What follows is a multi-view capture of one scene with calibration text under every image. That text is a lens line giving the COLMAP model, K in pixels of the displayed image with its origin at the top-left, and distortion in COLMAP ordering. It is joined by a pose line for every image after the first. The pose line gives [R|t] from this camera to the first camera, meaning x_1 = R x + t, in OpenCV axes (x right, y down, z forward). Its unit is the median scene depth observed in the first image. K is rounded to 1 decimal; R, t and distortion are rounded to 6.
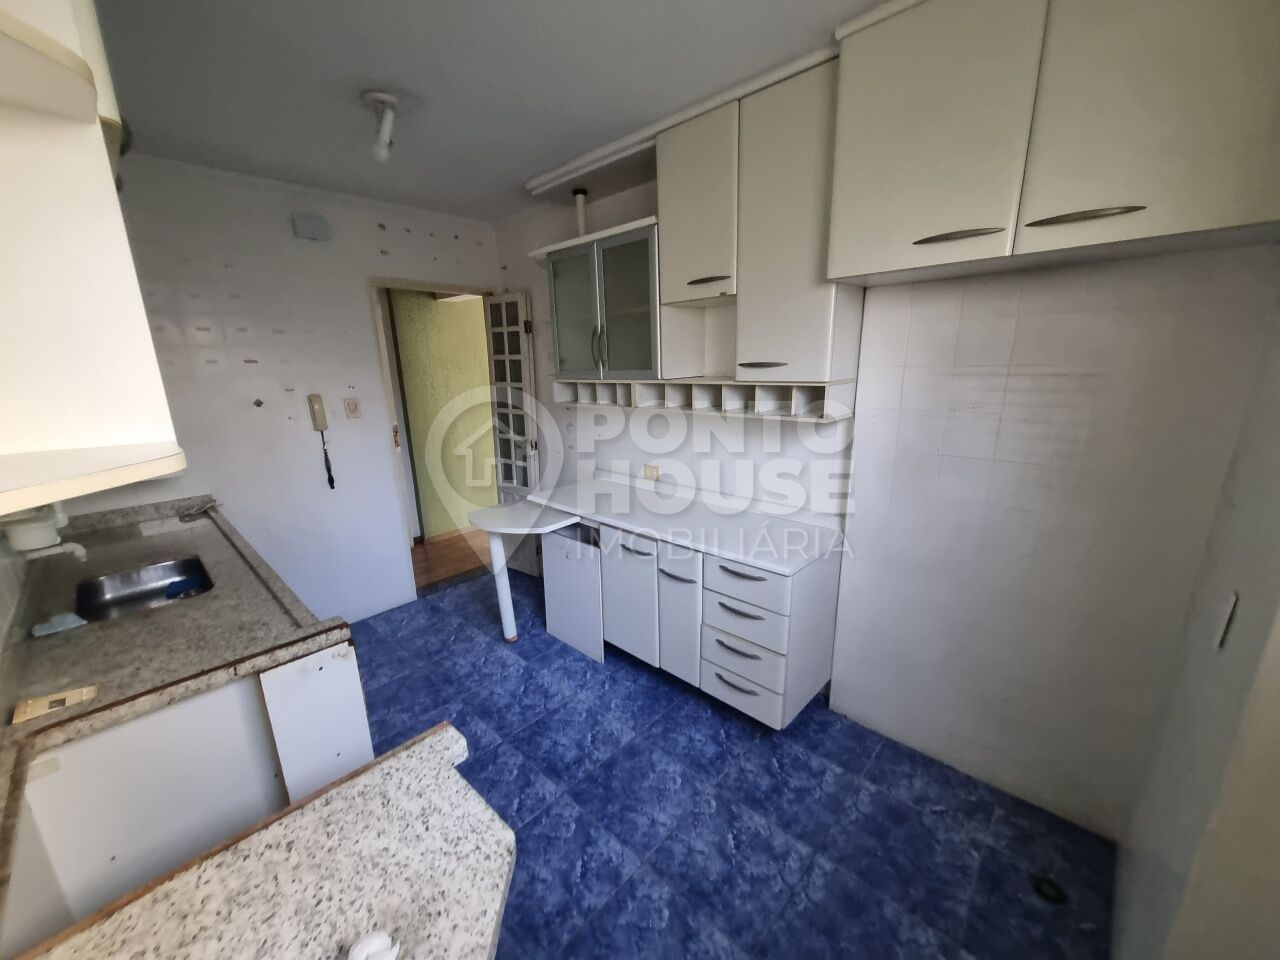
lens RADIAL K [[507.2, 0, 638.7], [0, 507.2, 486.4], [0, 0, 1]] dist [0.001356, 0.000165]
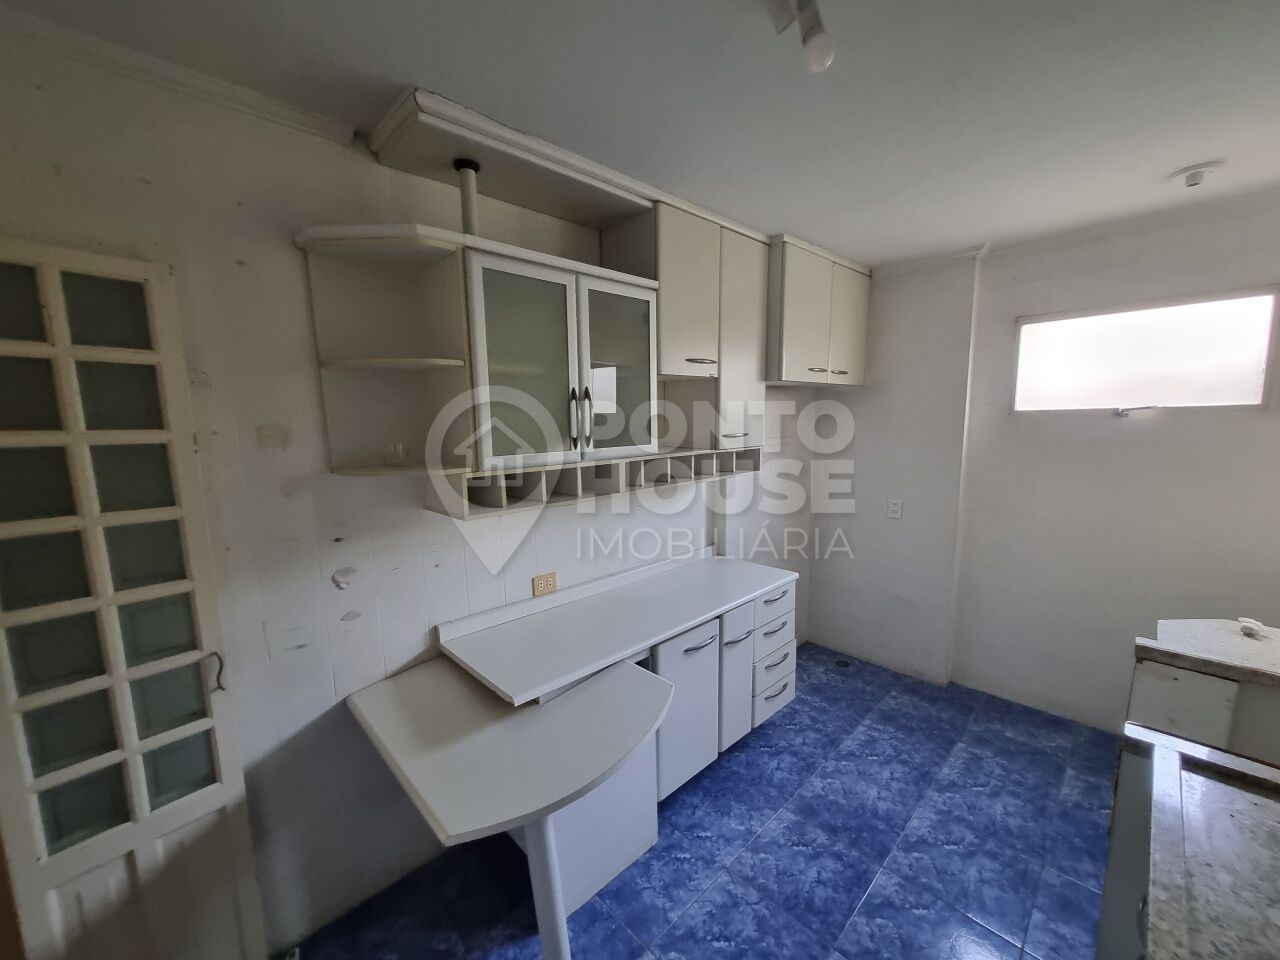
lens RADIAL K [[500.9, 0, 639.8], [0, 500.9, 488.8], [0, 0, 1]] dist [0.000344, -0.000183]
pose [[0.043089, -0.114152, 0.992528, -1.023351], [0.262962, 0.959717, 0.098962, -0.299007], [-0.963843, 0.256733, 0.071371, 1.184148]]
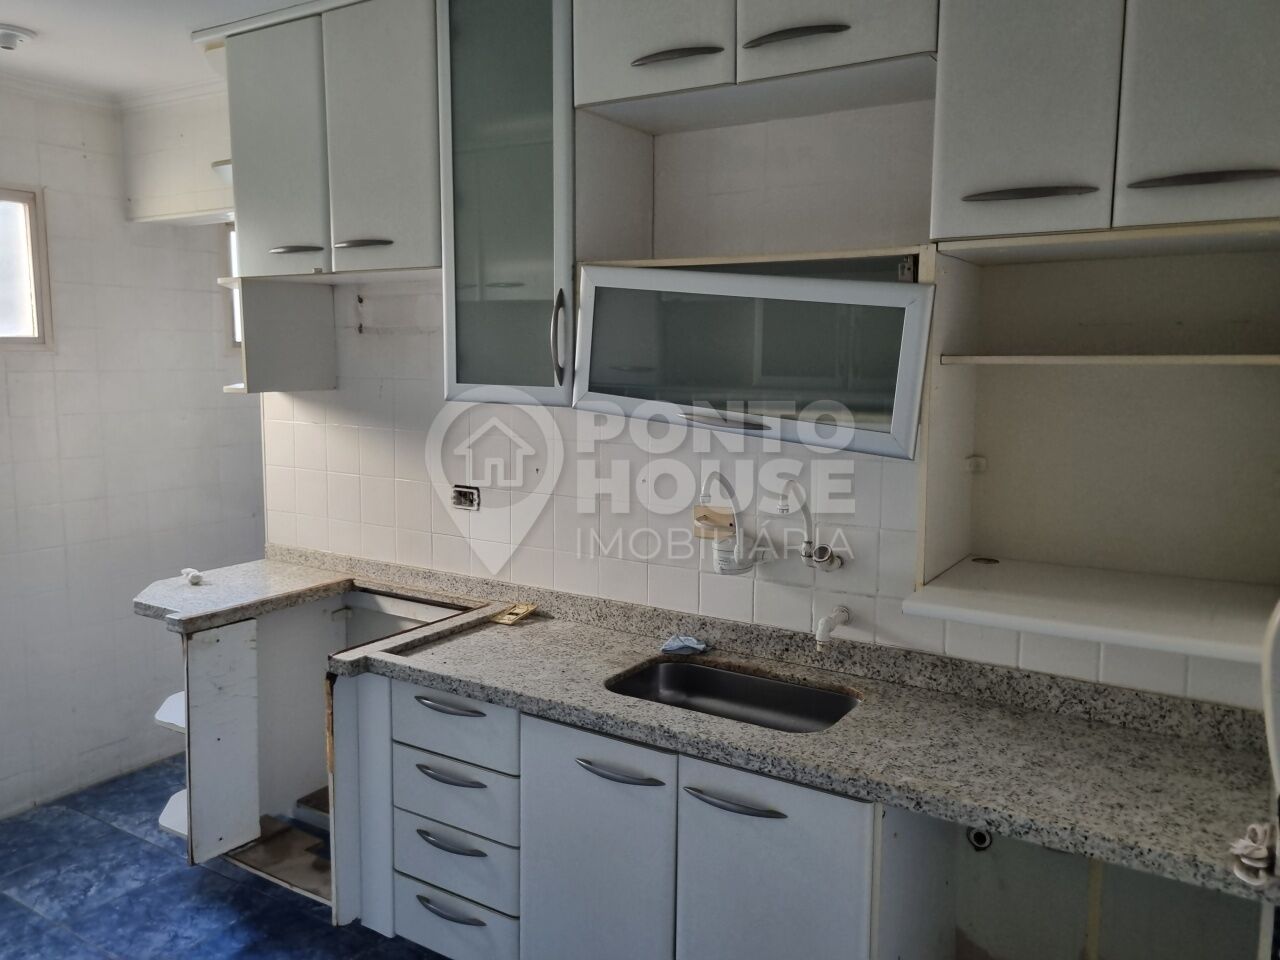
lens RADIAL K [[1003.7, 0, 642.2], [0, 1003.7, 462.2], [0, 0, 1]] dist [0.042203, -0.003772]
pose [[-0.982607, 0.039464, -0.181454, -0.571080], [-0.027877, 0.934735, 0.354251, -0.471637], [0.183591, 0.353148, -0.917377, 1.845198]]
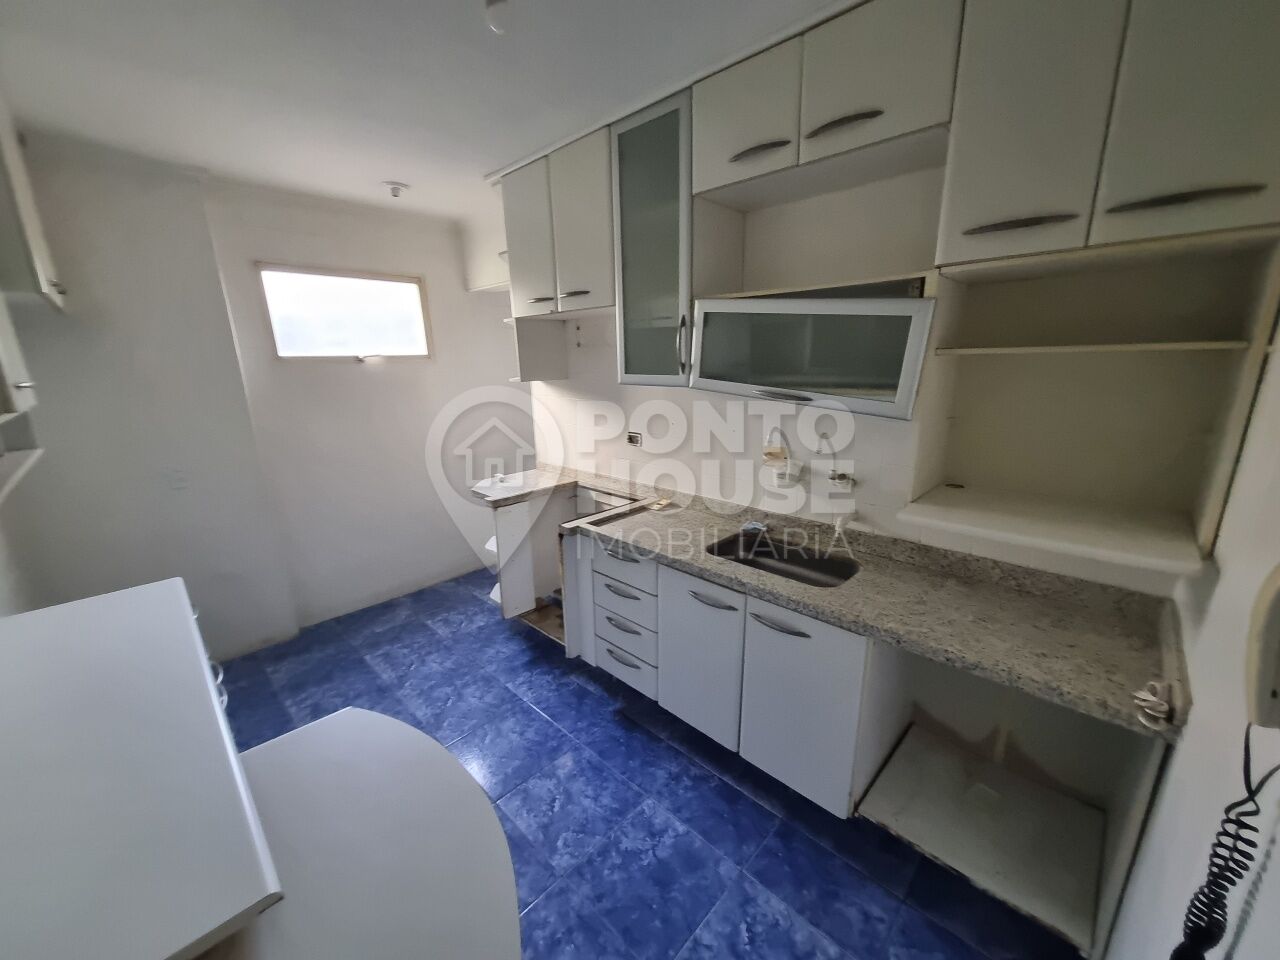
lens RADIAL K [[507.2, 0, 638.7], [0, 507.2, 486.4], [0, 0, 1]] dist [0.001356, 0.000165]
pose [[-0.998995, 0.036408, 0.026156, -0.625005], [0.044486, 0.877180, 0.478097, -0.424094], [-0.005537, 0.478780, -0.877918, 1.698822]]
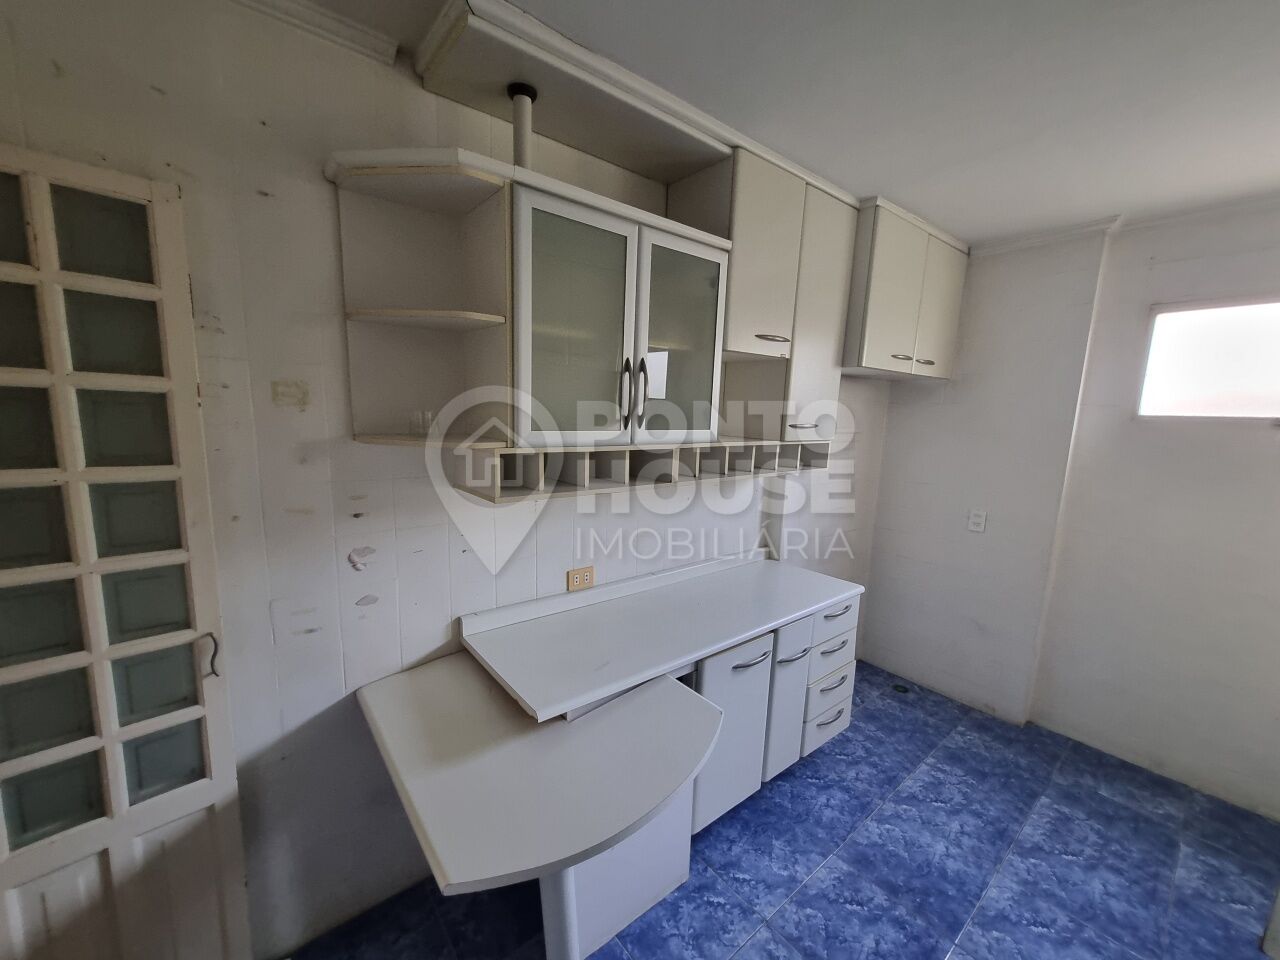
lens RADIAL K [[502.7, 0, 640.5], [0, 502.7, 476.9], [0, 0, 1]] dist [0.000406, 0.000386]
pose [[0.126544, -0.099883, 0.986919, -0.926461], [0.211284, 0.974801, 0.071566, -0.288864], [-0.969199, 0.199464, 0.144459, 1.213969]]
